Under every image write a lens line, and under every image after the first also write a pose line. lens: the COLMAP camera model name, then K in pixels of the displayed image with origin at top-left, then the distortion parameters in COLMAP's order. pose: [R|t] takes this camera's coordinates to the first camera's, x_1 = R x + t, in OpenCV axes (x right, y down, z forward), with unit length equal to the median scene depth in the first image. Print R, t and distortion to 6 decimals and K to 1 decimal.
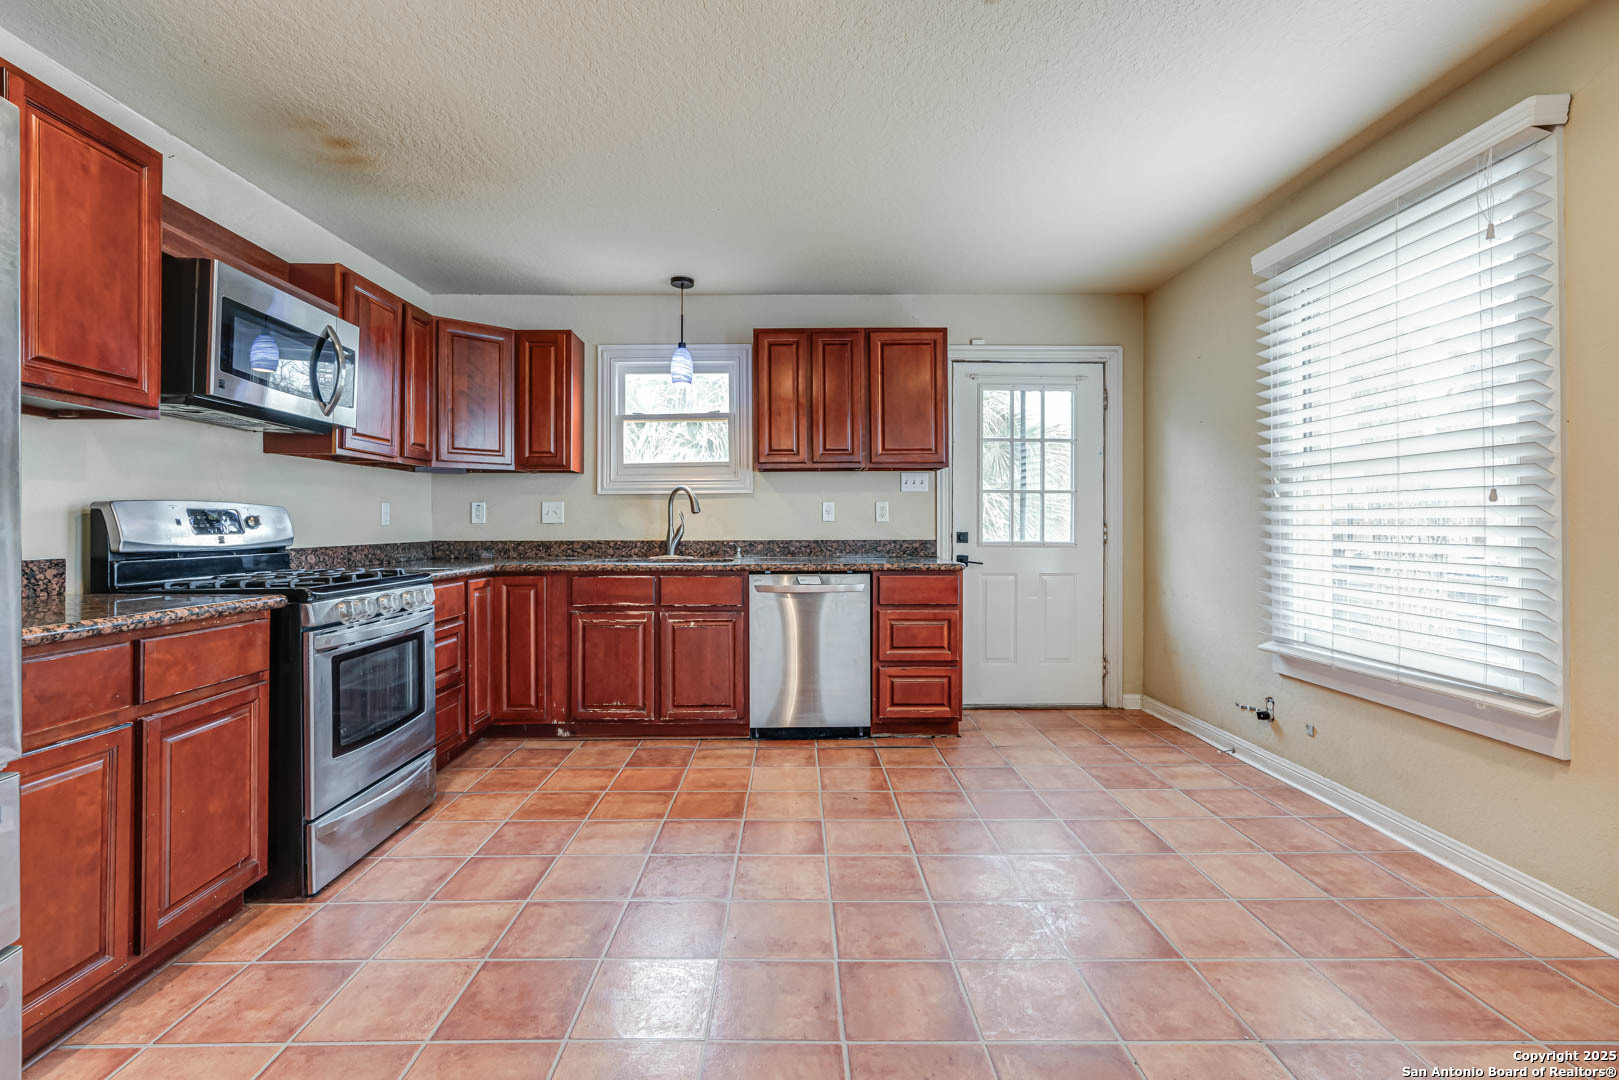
lens RADIAL K [[737.5, 0, 791.6], [0, 737.5, 518.5], [0, 0, 1]] dist [-0.015193, 0.006631]
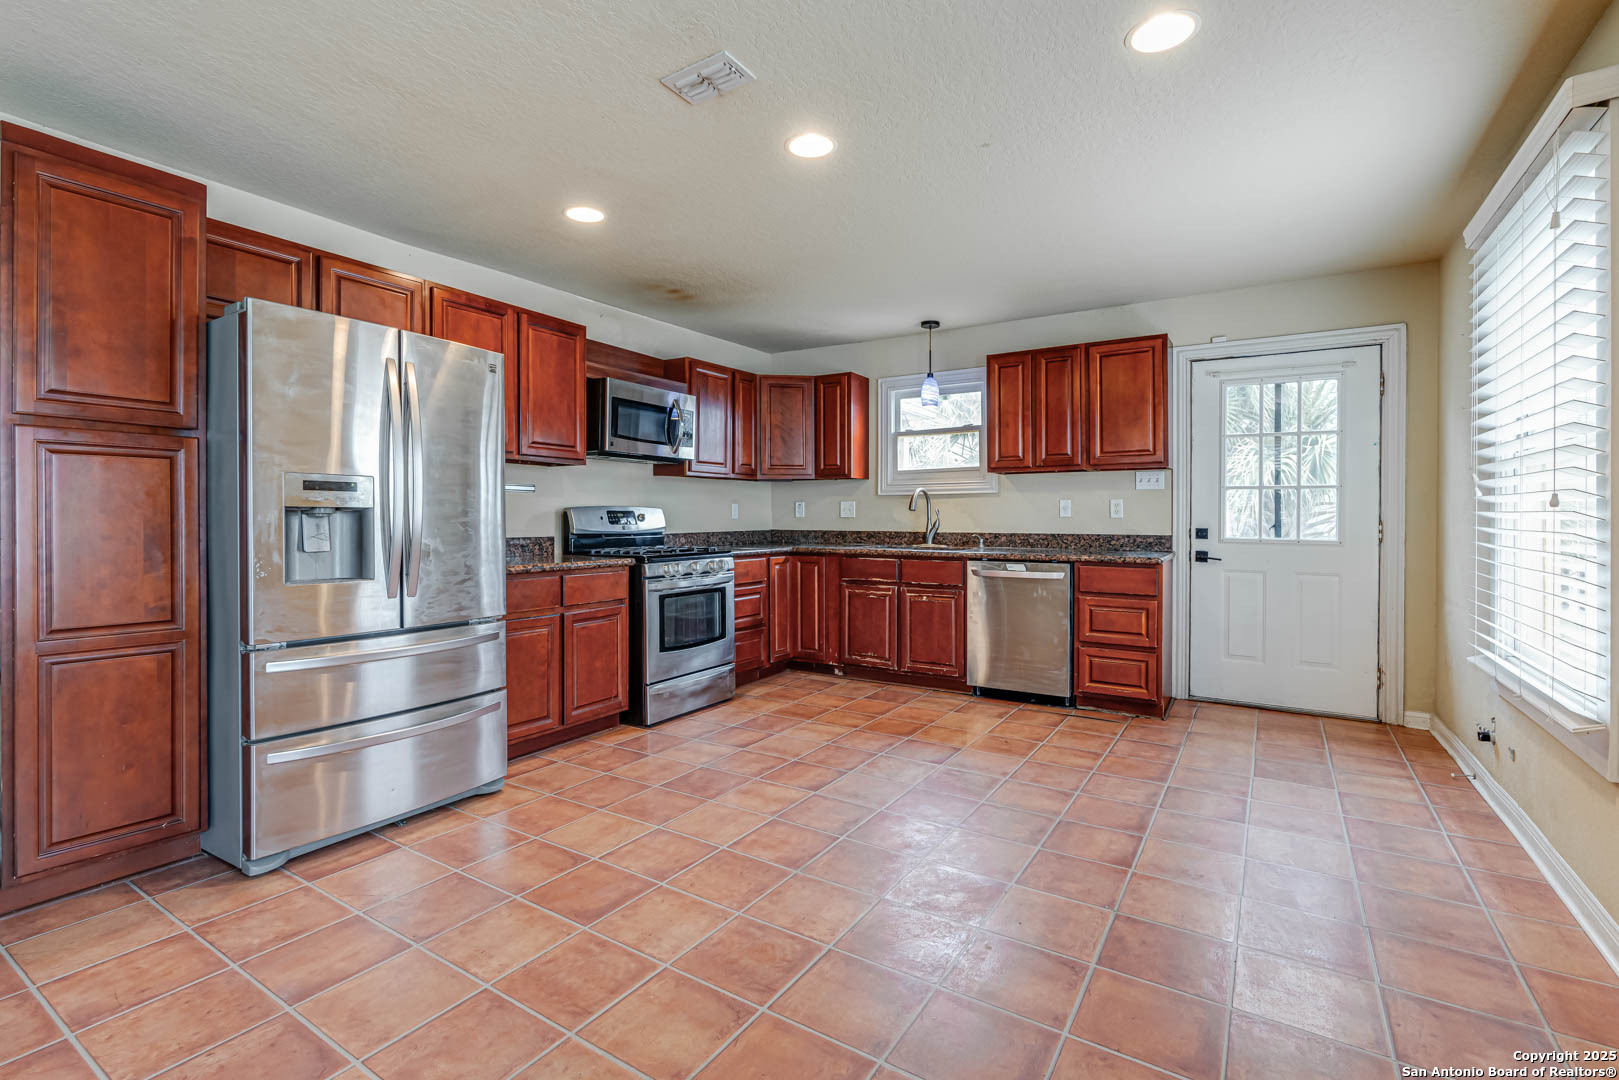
lens RADIAL K [[737.5, 0, 796.9], [0, 737.5, 520.4], [0, 0, 1]] dist [-0.015193, 0.006631]
pose [[0.839286, 0.006376, -0.543653, 0.407786], [0.001943, 0.999890, 0.014725, -0.010685], [0.543687, -0.013414, 0.839181, -0.201932]]
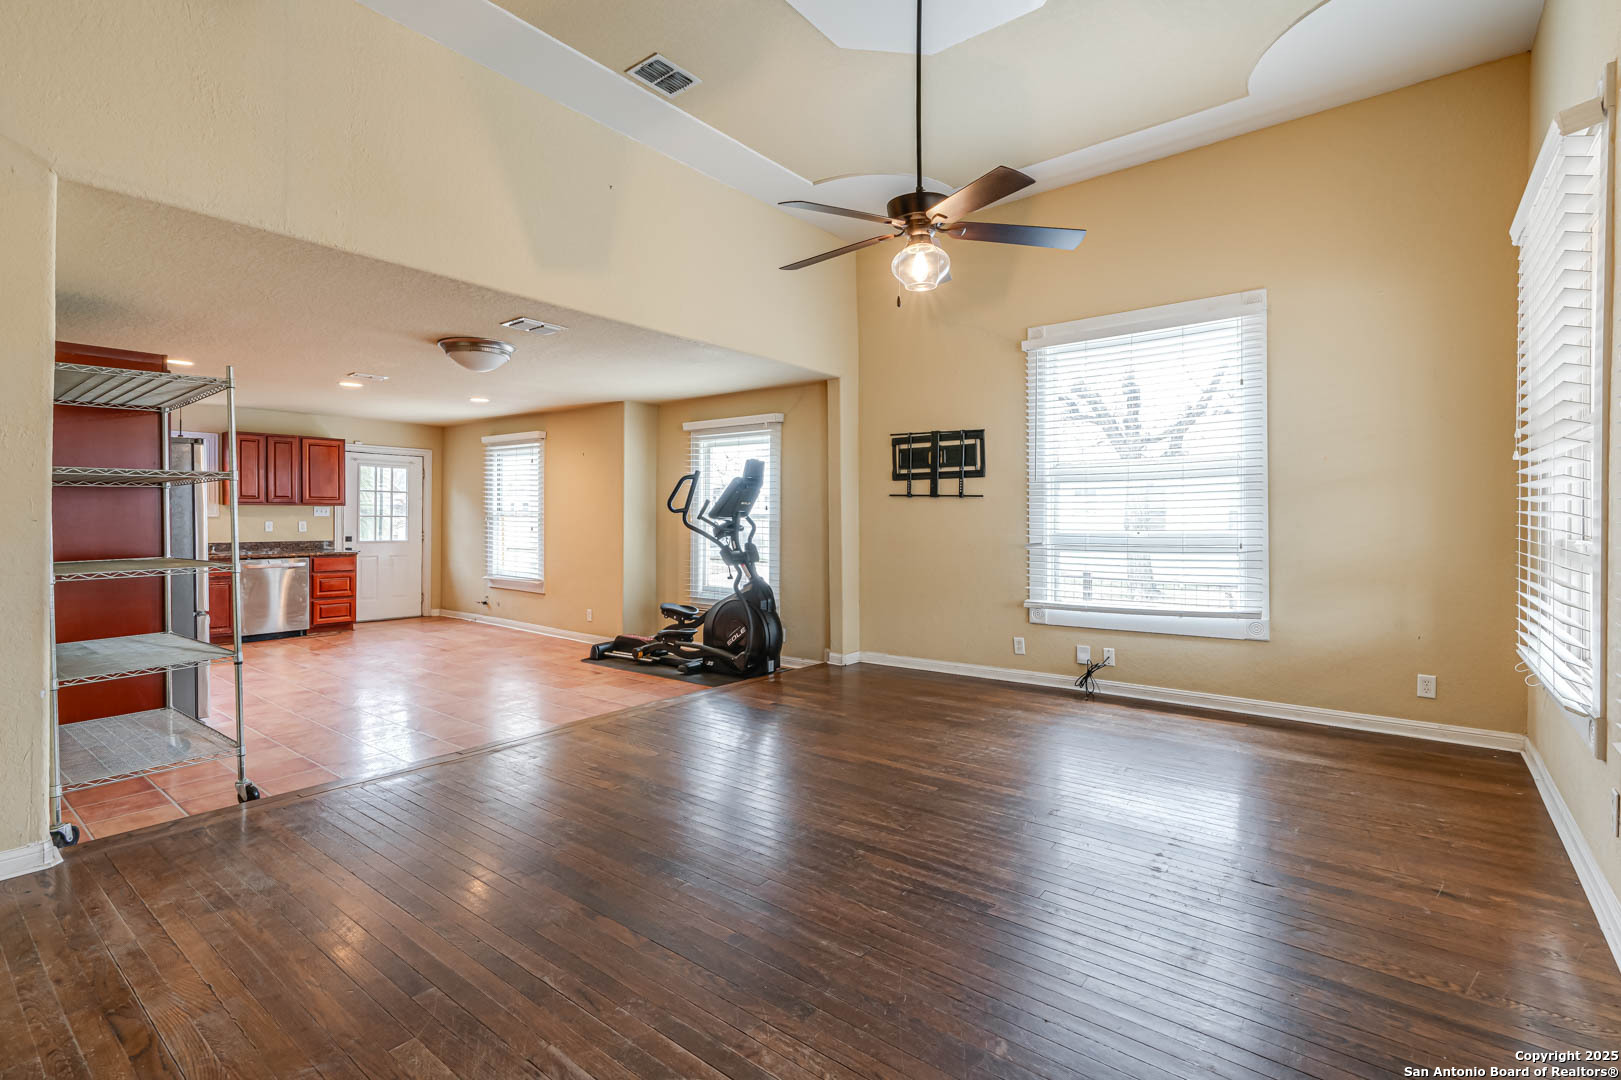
lens RADIAL K [[755.5, 0, 816.7], [0, 755.5, 525.3], [0, 0, 1]] dist [0.006731, 0.003716]
pose [[0.618983, -0.004414, 0.785392, -0.782509], [-0.015542, 0.999720, 0.017868, -0.088302], [-0.785251, -0.023266, 0.618741, -1.665497]]
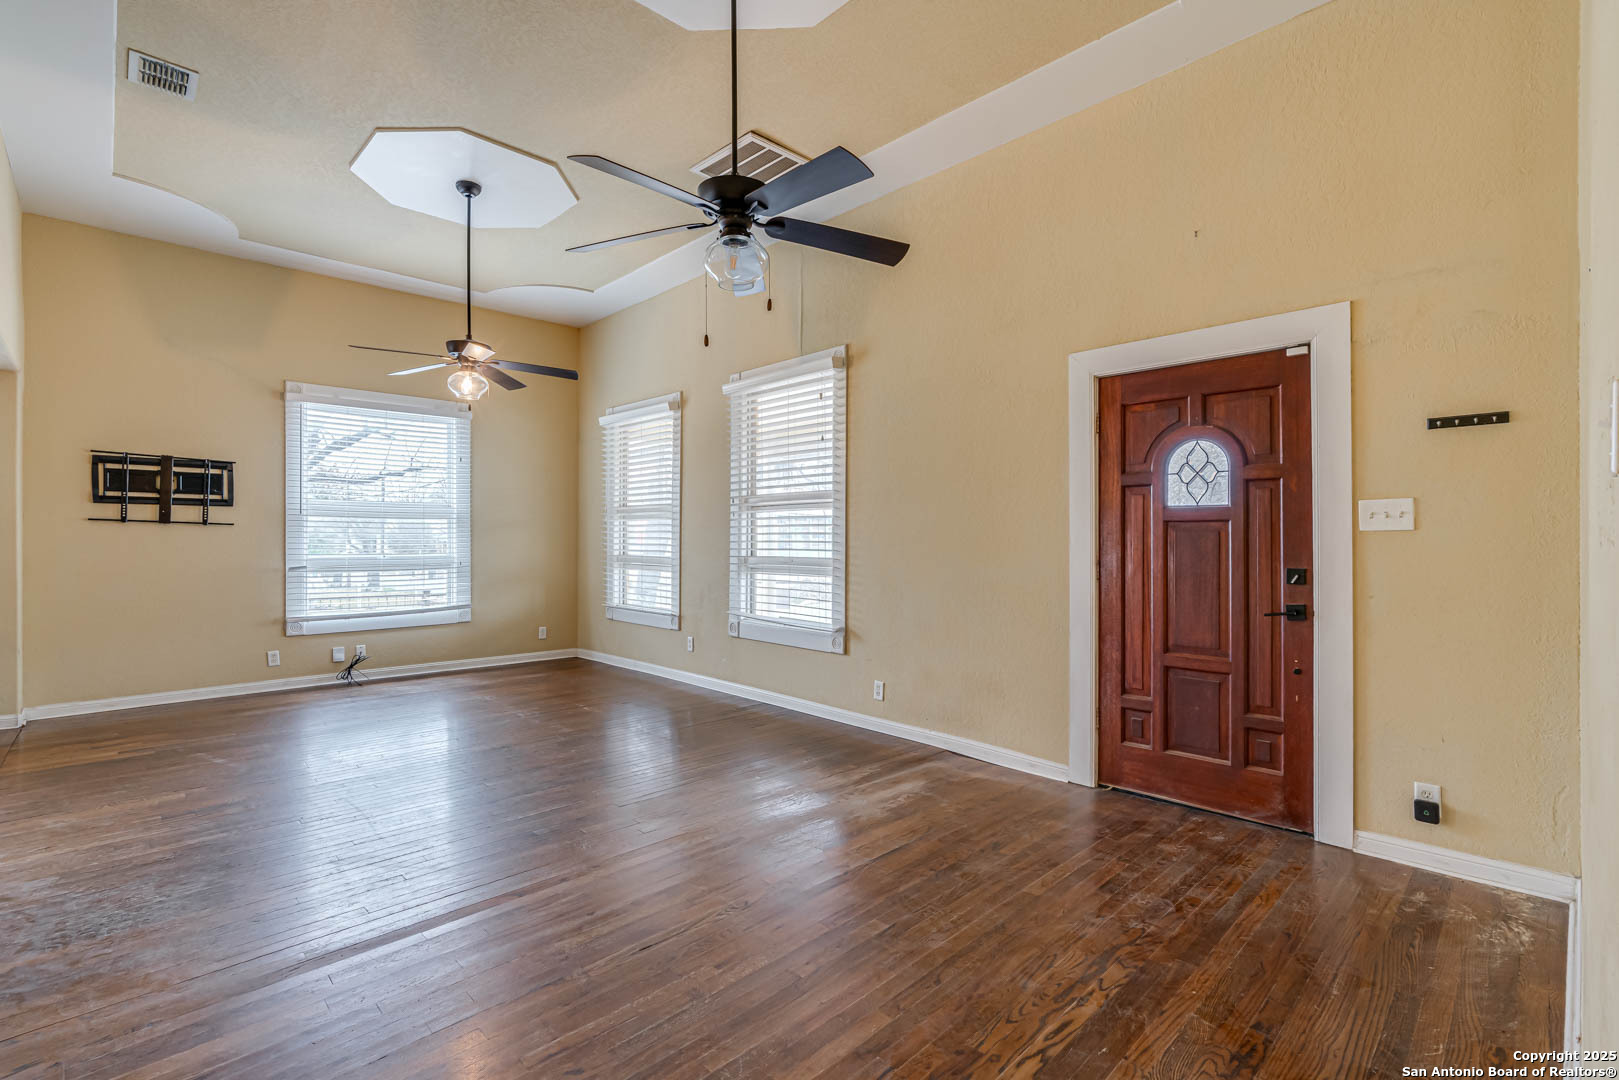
lens RADIAL K [[737.5, 0, 794.2], [0, 737.5, 530.7], [0, 0, 1]] dist [-0.015193, 0.006631]
pose [[-0.688107, 0.012753, 0.725497, -1.394493], [-0.013089, 0.999465, -0.029983, -0.080078], [-0.725491, -0.030128, -0.687572, -0.685108]]
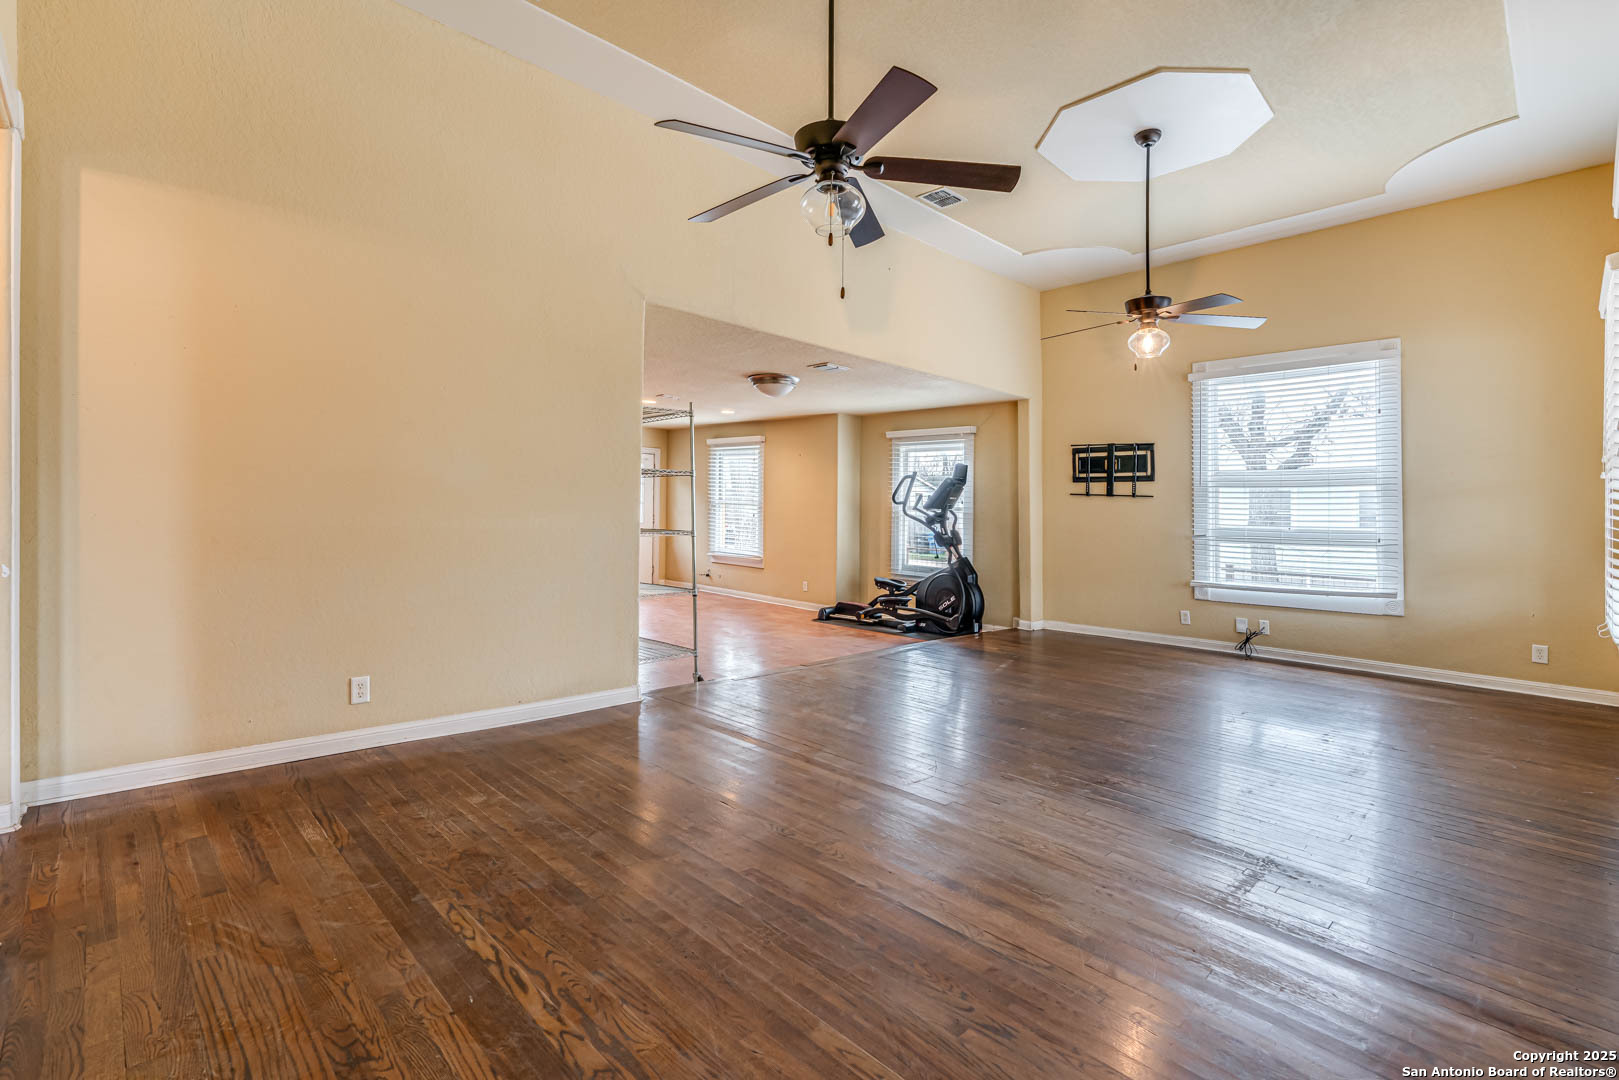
lens RADIAL K [[754.6, 0, 818.3], [0, 754.6, 489.1], [0, 0, 1]] dist [0.006731, 0.003716]
pose [[0.708231, 0.042590, 0.704695, -1.370612], [-0.038878, 0.999017, -0.021304, -0.068727], [-0.704909, -0.012309, 0.709190, -1.745794]]
